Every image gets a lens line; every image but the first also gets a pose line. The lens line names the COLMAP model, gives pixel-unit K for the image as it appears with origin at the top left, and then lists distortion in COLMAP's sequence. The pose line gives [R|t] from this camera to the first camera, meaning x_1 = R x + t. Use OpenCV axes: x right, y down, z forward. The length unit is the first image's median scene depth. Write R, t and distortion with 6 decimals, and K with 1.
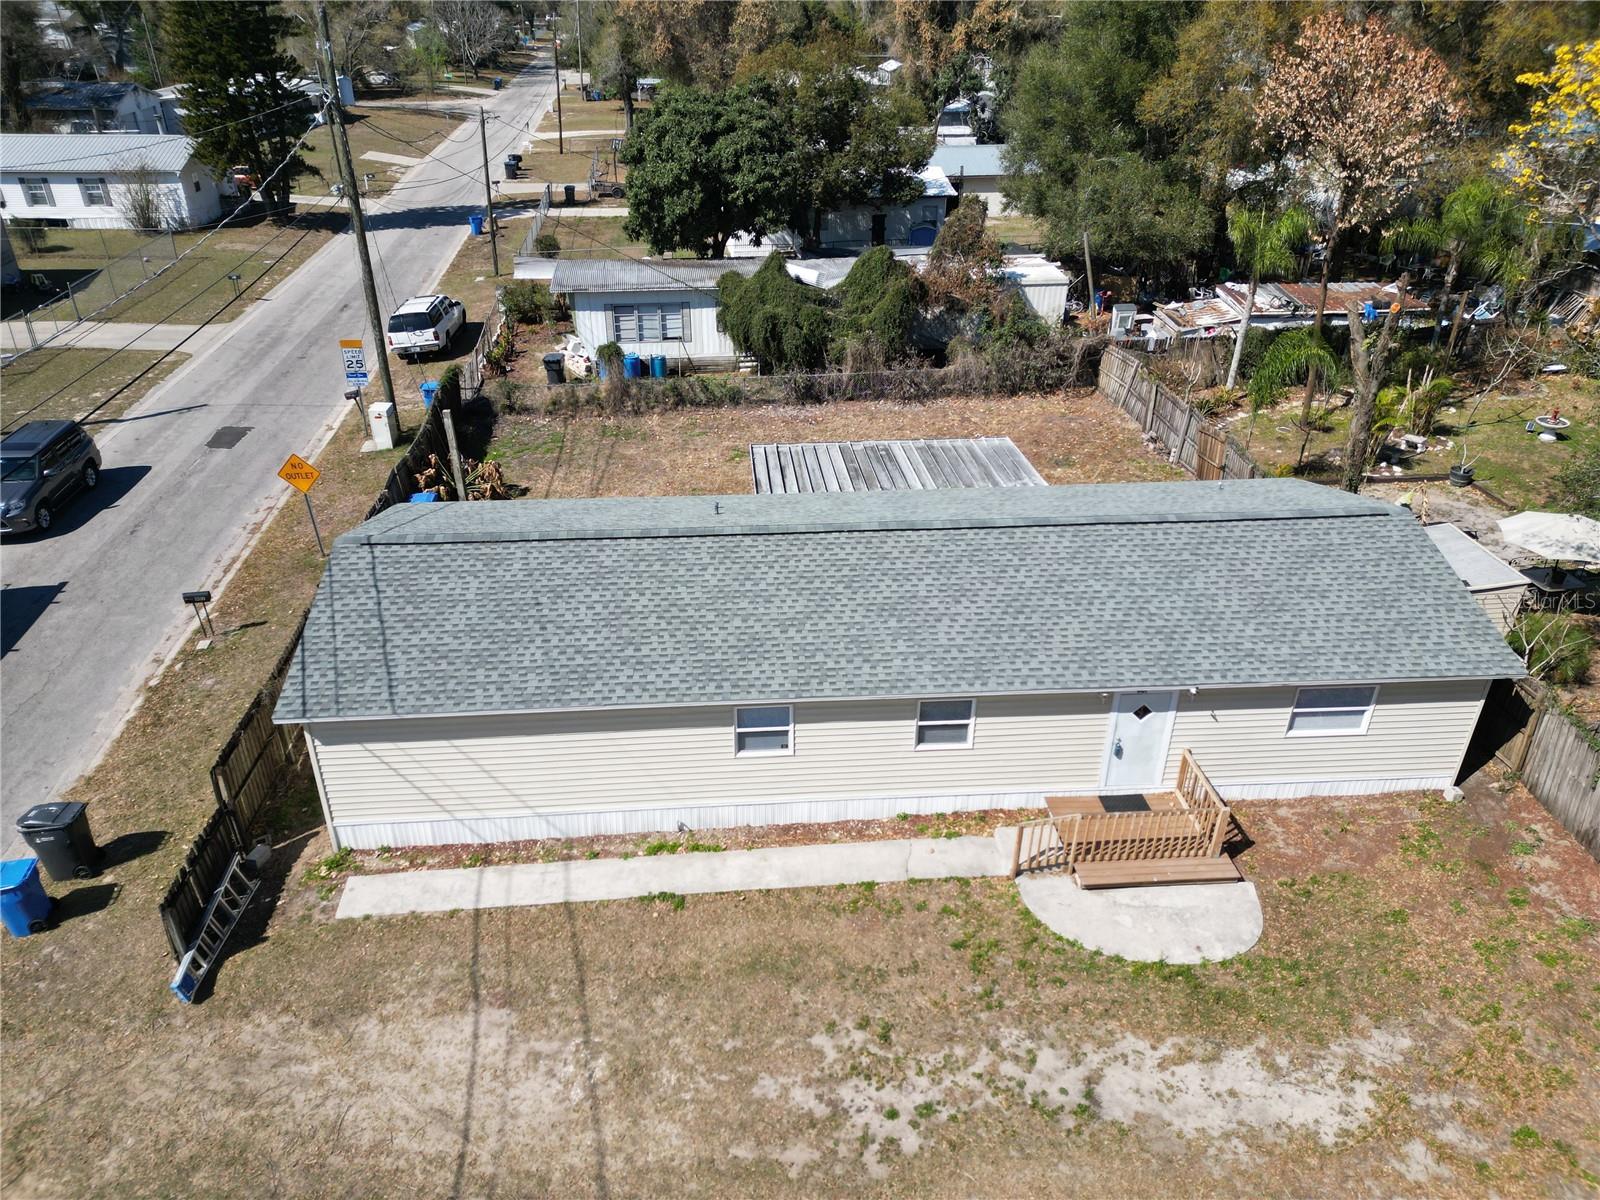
lens RADIAL K [[1110.9, 0, 795.8], [0, 1110.9, 600.7], [0, 0, 1]] dist [0.090071, -0.094179]
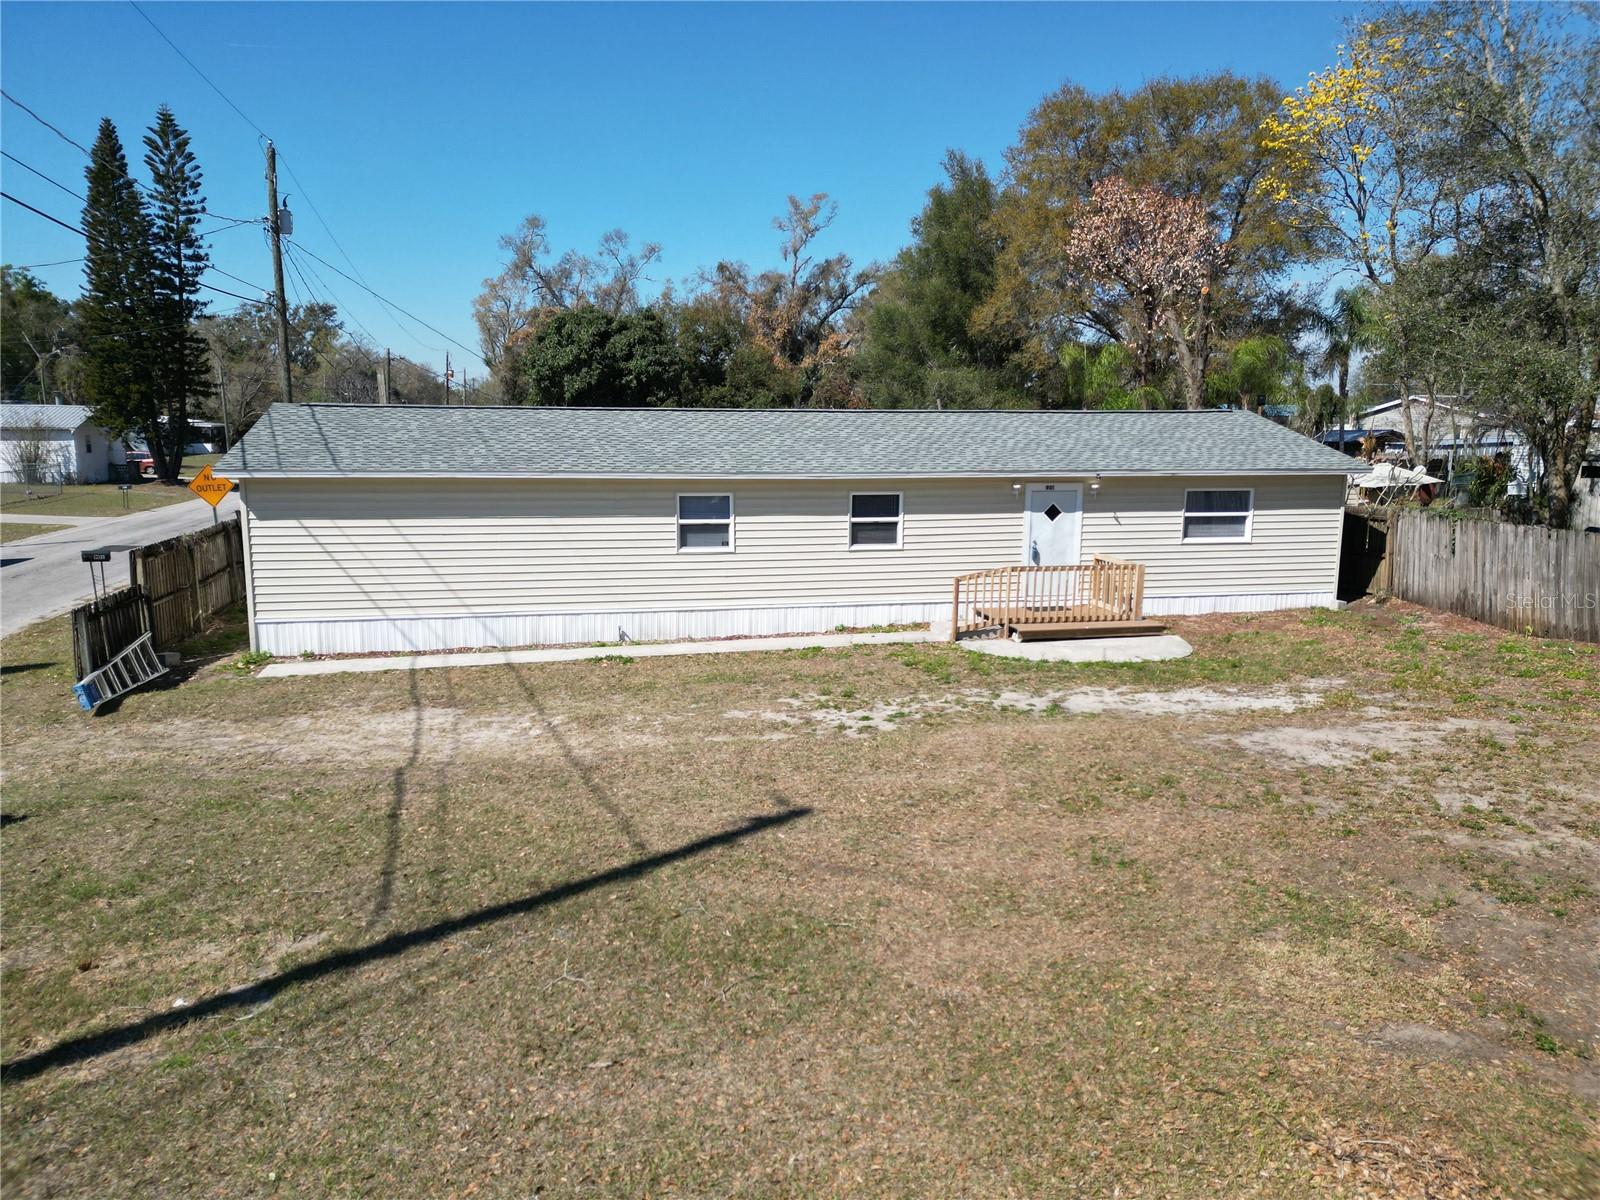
lens RADIAL K [[1110.9, 0, 795.8], [0, 1110.9, 600.7], [0, 0, 1]] dist [0.090071, -0.094179]
pose [[0.991998, -0.020486, 0.124581, -0.074290], [0.061801, 0.939239, -0.337654, 0.535352], [-0.110094, 0.342651, 0.932990, 0.049955]]
